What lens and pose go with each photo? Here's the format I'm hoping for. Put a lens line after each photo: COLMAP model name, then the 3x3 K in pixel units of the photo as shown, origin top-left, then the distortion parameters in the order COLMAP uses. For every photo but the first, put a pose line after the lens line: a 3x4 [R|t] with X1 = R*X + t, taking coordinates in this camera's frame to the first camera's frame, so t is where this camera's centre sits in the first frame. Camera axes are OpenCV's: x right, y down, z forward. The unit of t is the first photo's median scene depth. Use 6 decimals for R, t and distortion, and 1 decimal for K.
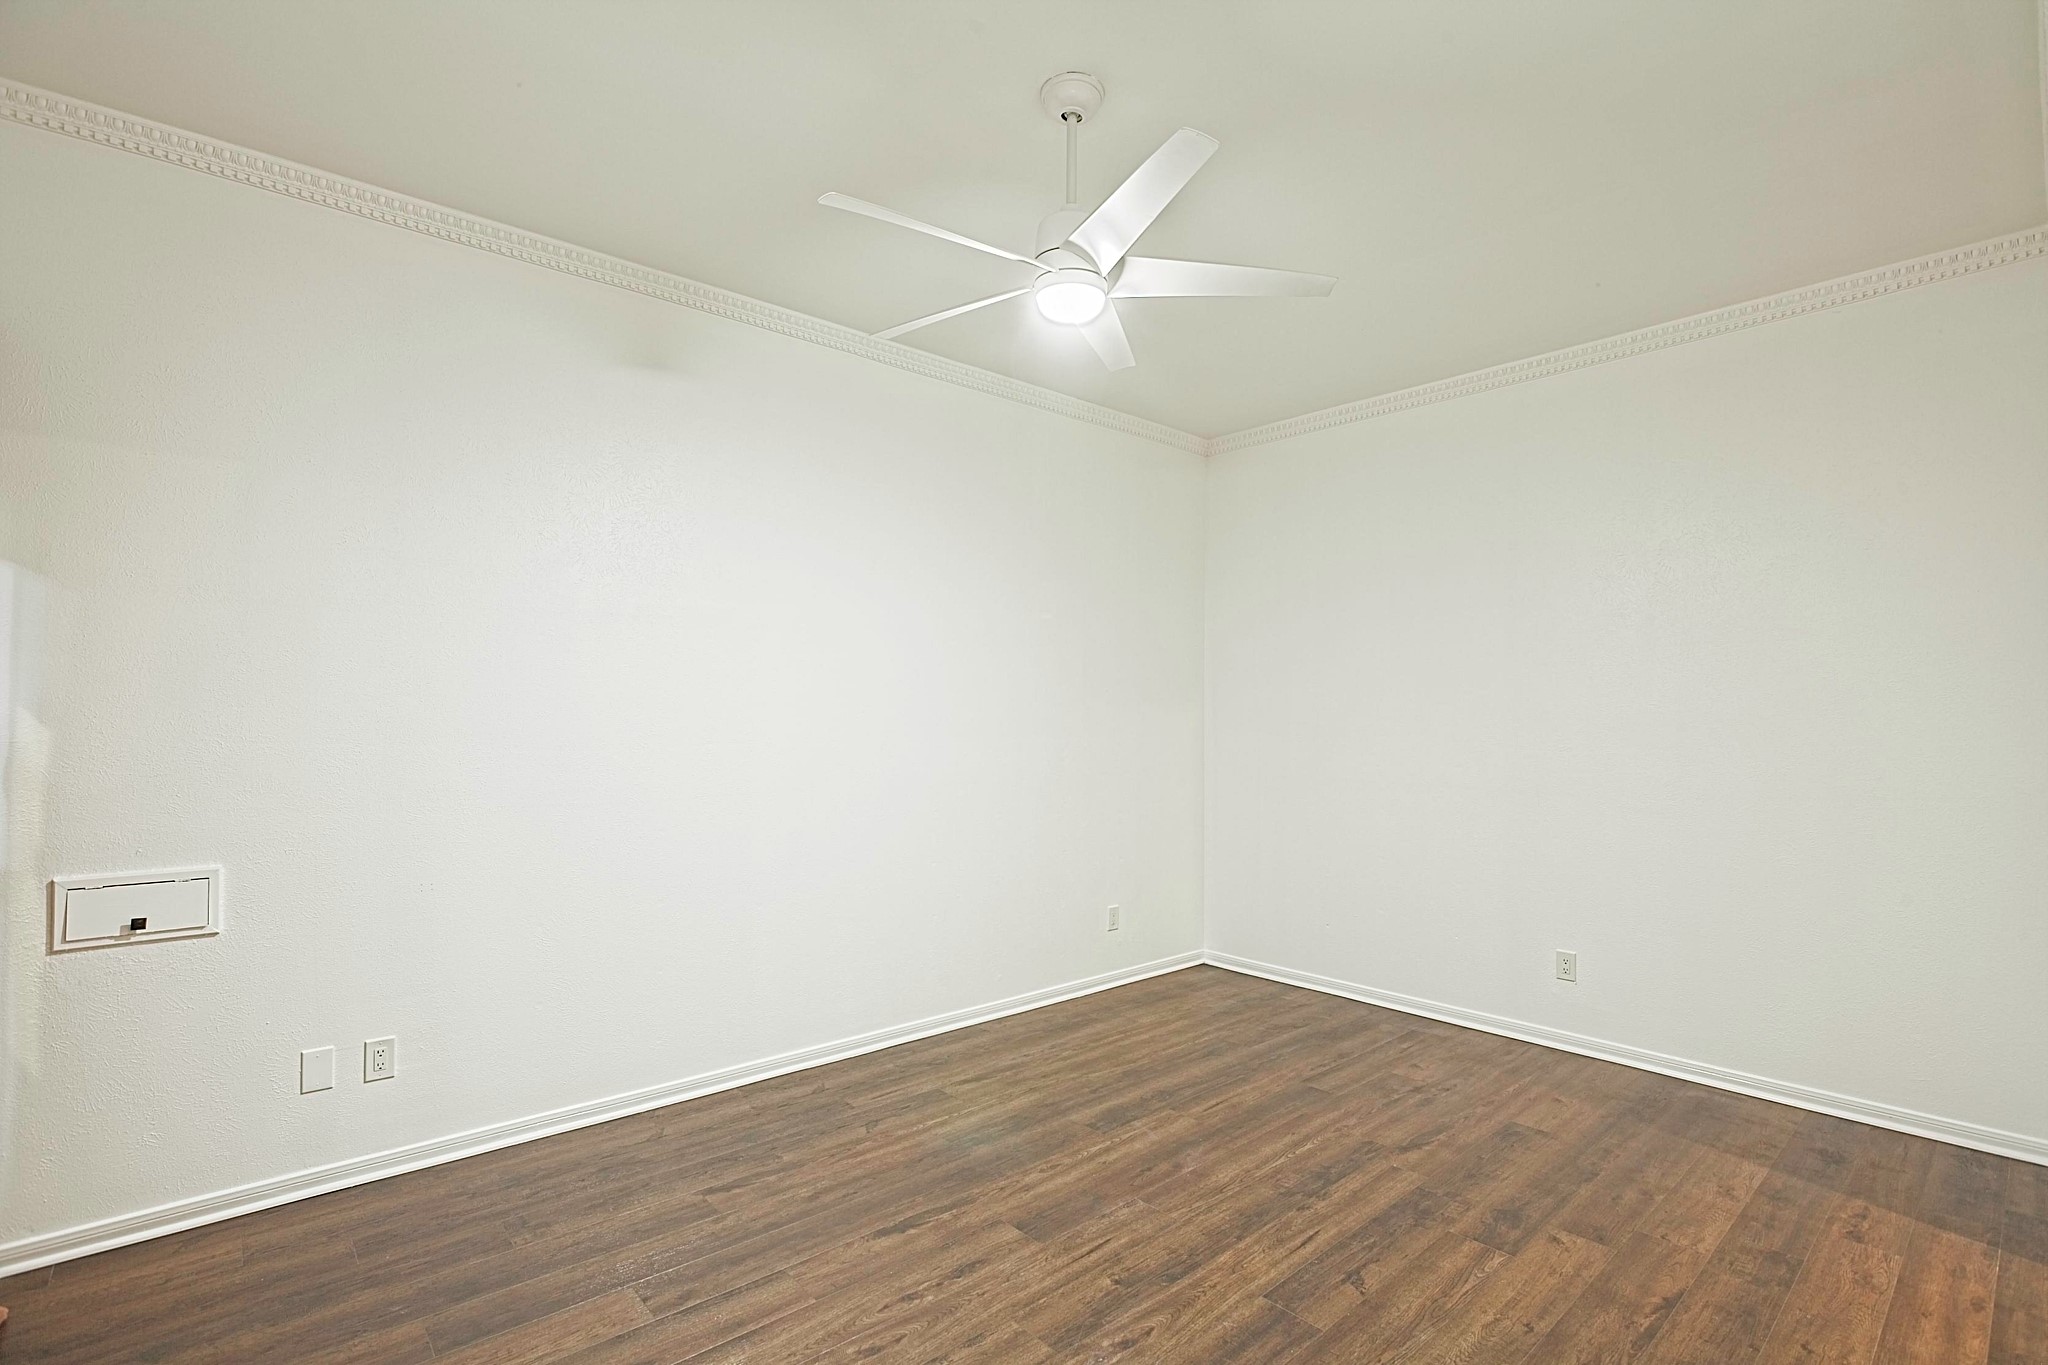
lens RADIAL K [[942.0, 0, 1025.9], [0, 942.0, 679.4], [0, 0, 1]] dist [-0.039944, 0.005219]
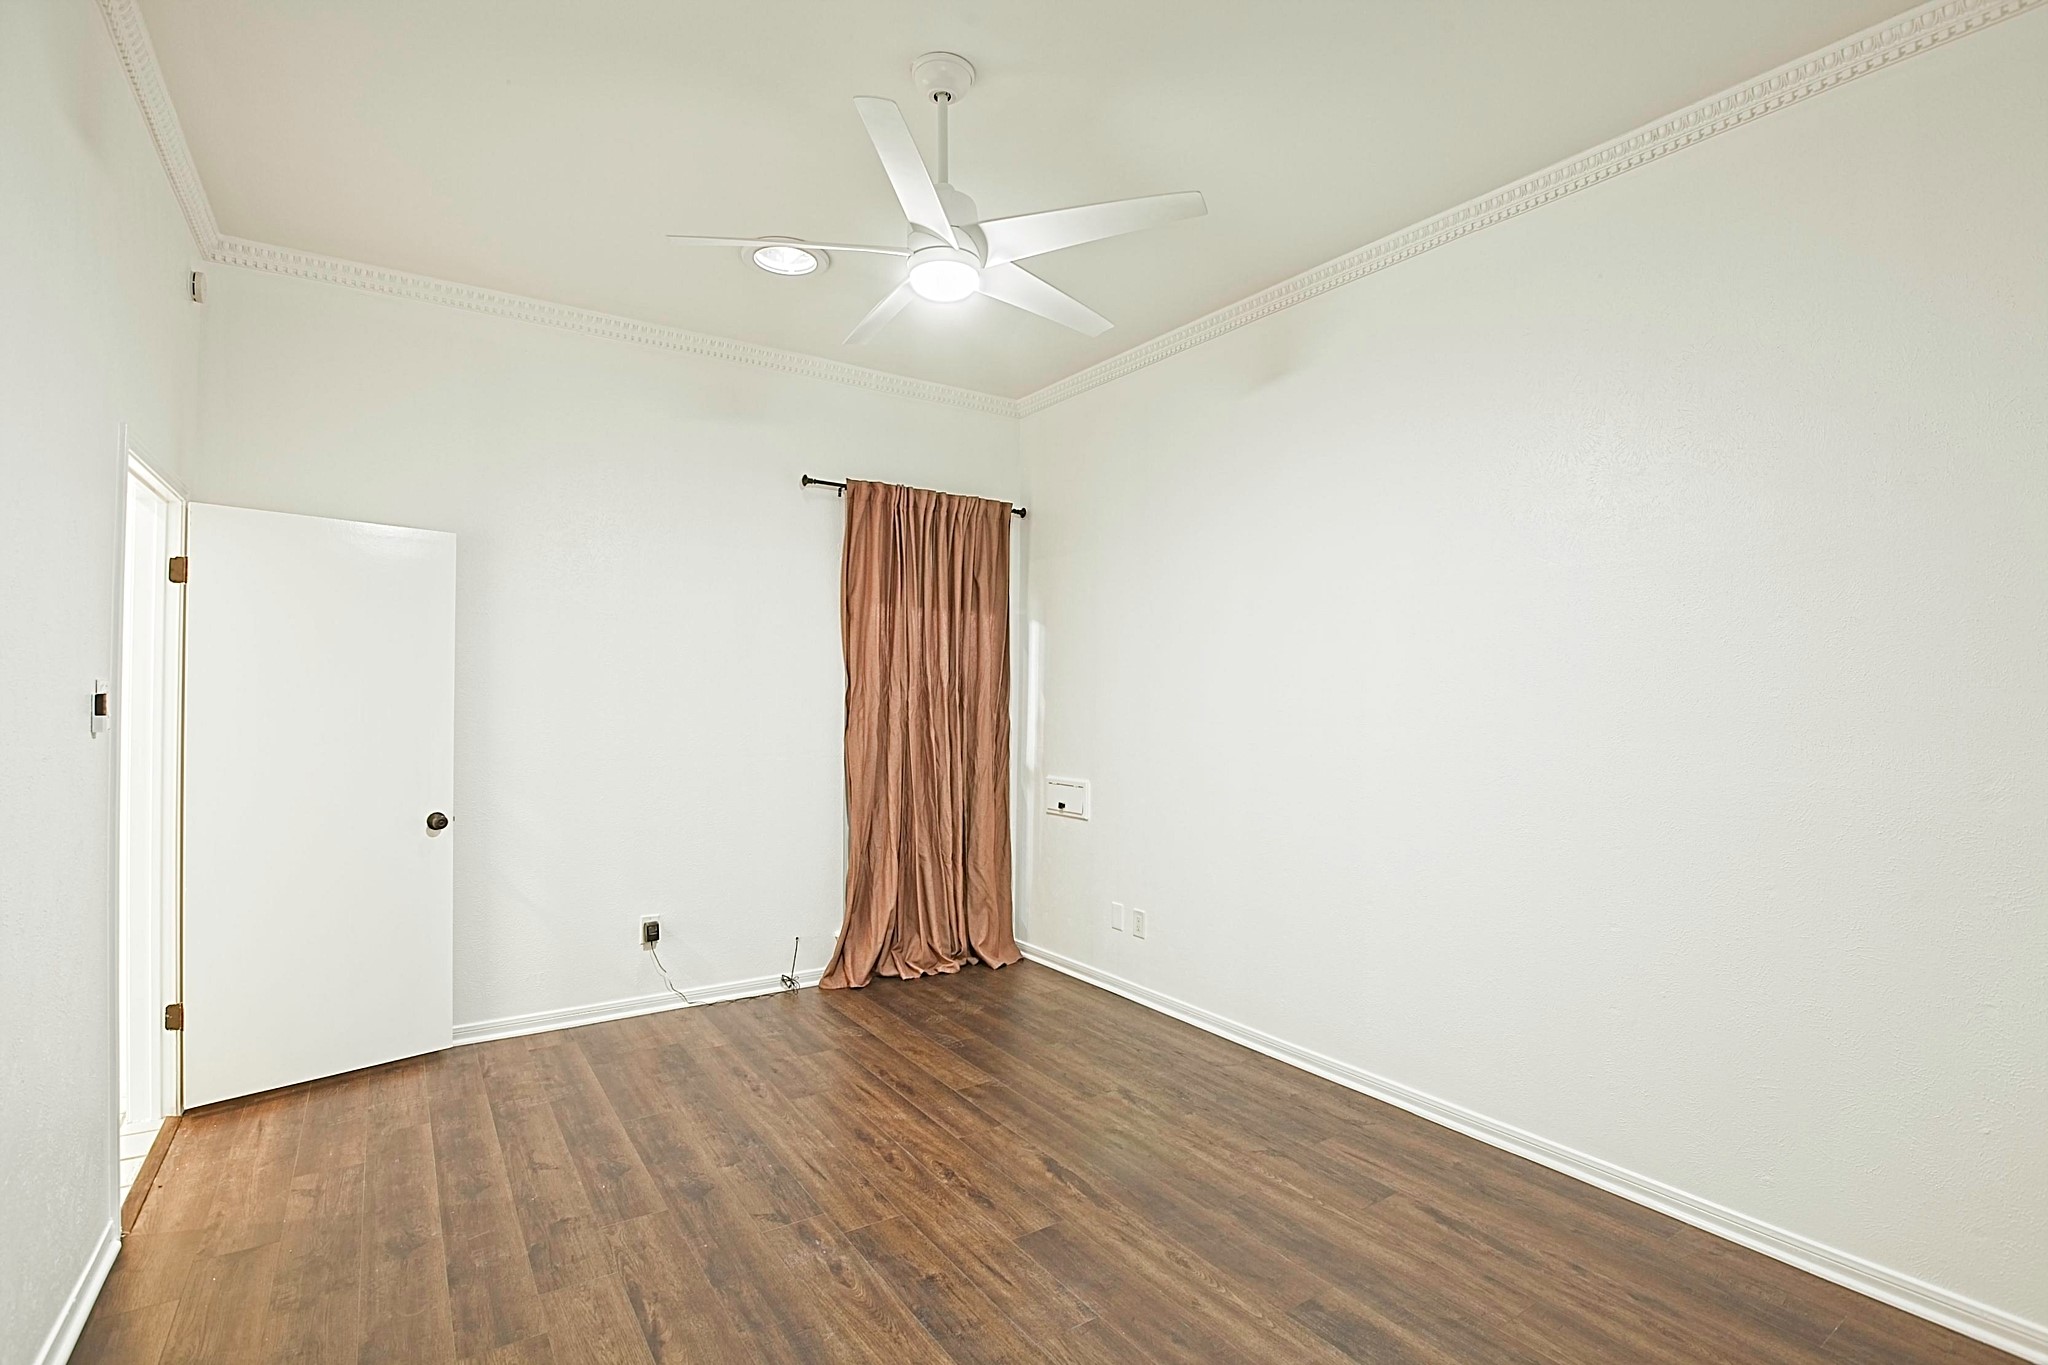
lens RADIAL K [[942.0, 0, 1041.3], [0, 942.0, 702.3], [0, 0, 1]] dist [-0.039944, 0.005219]
pose [[-0.092111, 0.005961, -0.995731, 0.954857], [0.019098, 0.999809, 0.004218, 0.042688], [0.995566, -0.018628, -0.092208, 1.105624]]
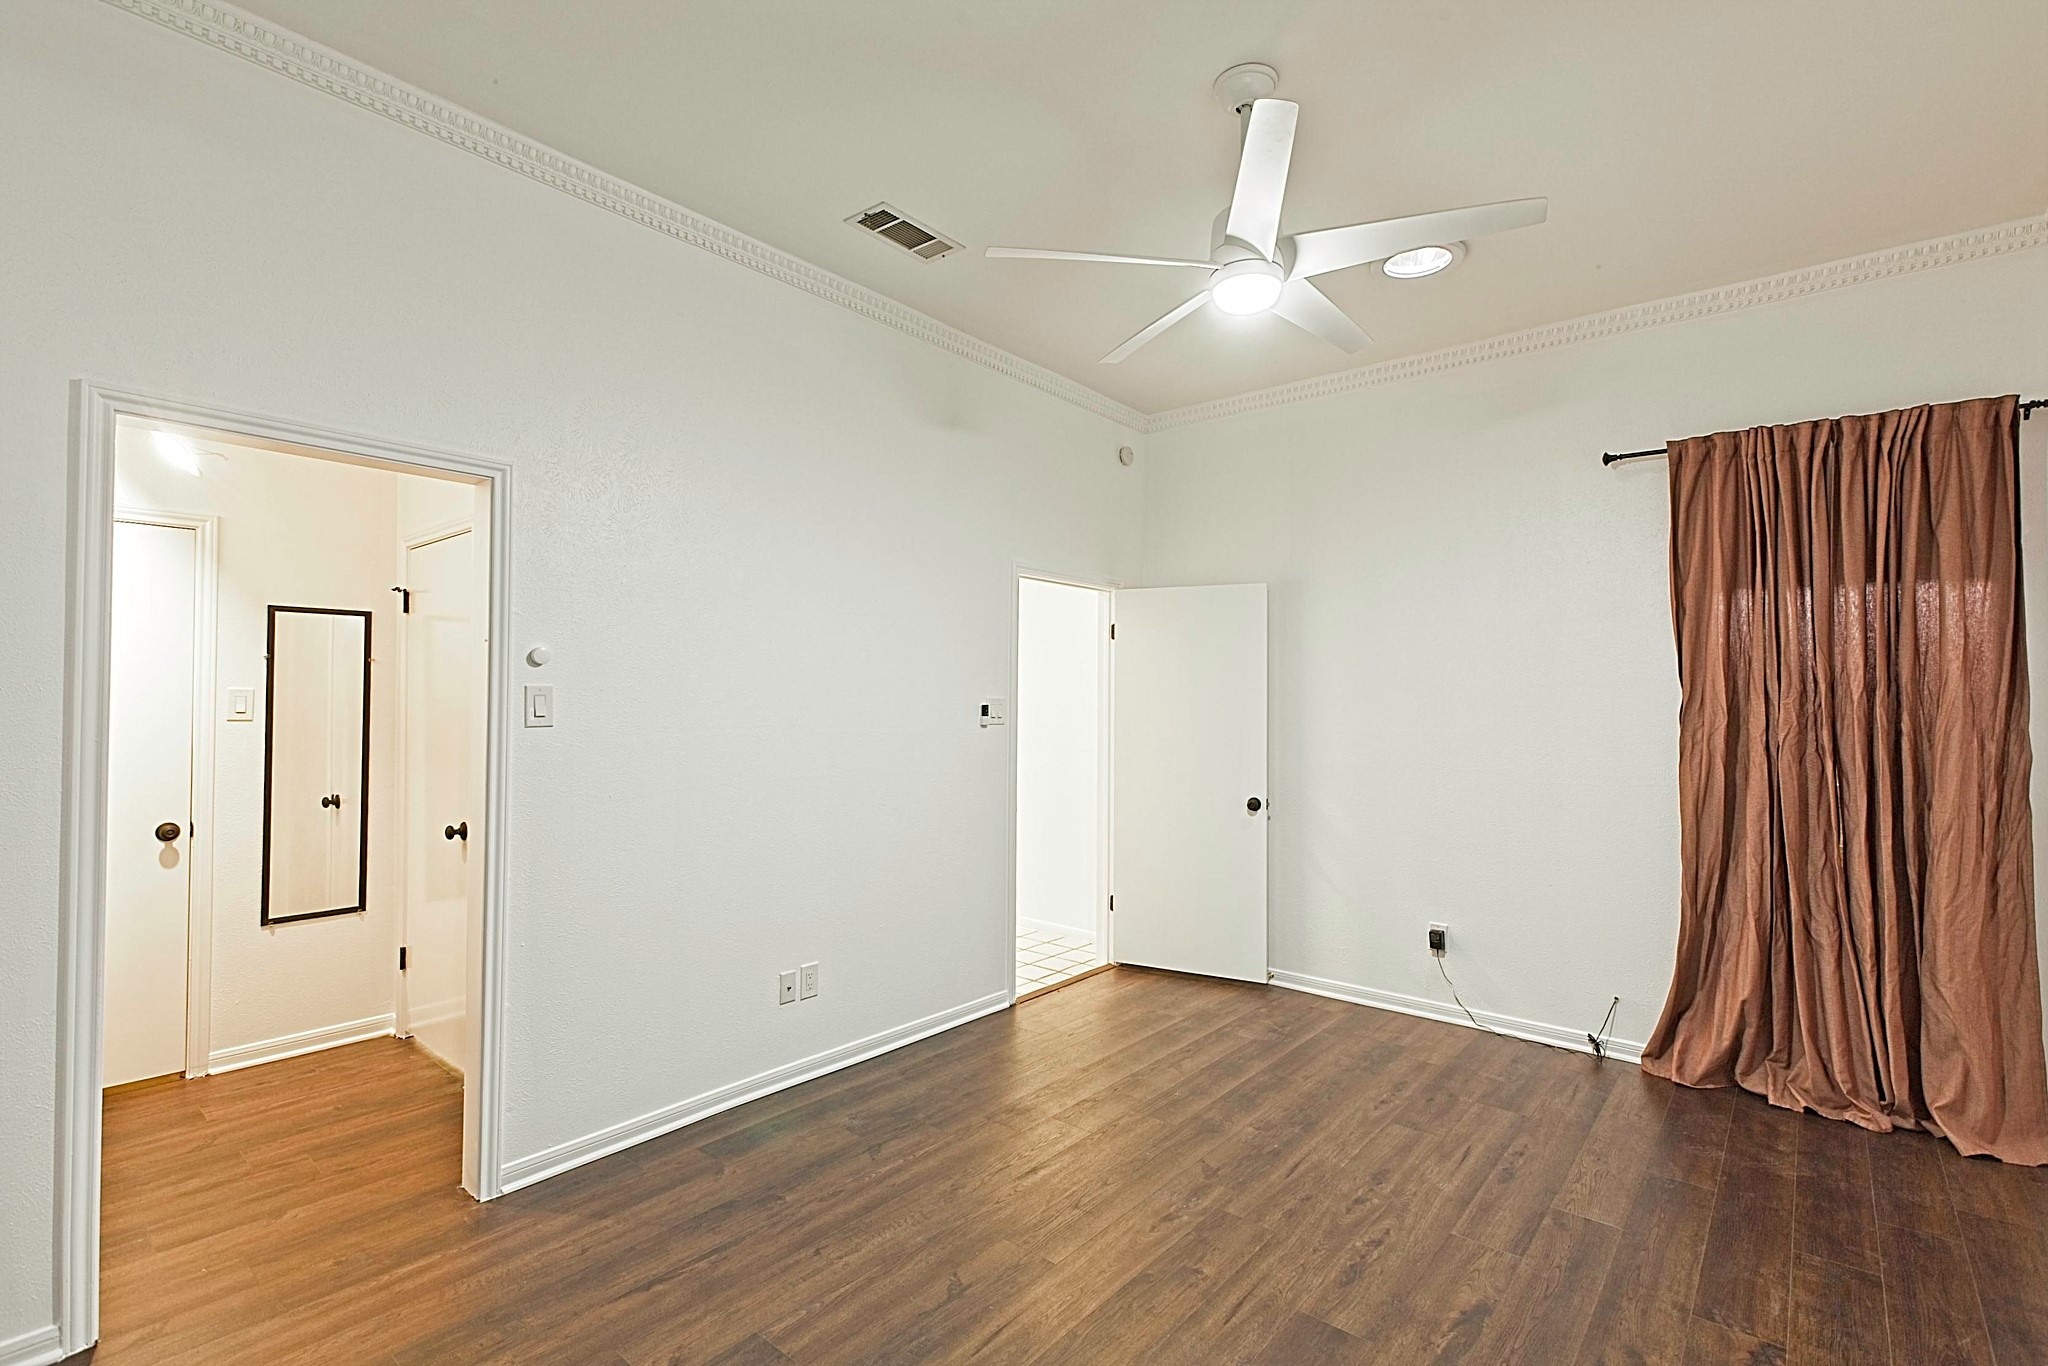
lens RADIAL K [[942.0, 0, 1021.3], [0, 942.0, 676.4], [0, 0, 1]] dist [-0.039944, 0.005219]
pose [[-0.989760, -0.014754, -0.141979, 0.395982], [-0.007072, 0.998491, -0.054457, 0.062539], [0.142569, -0.052895, -0.988371, 1.811010]]
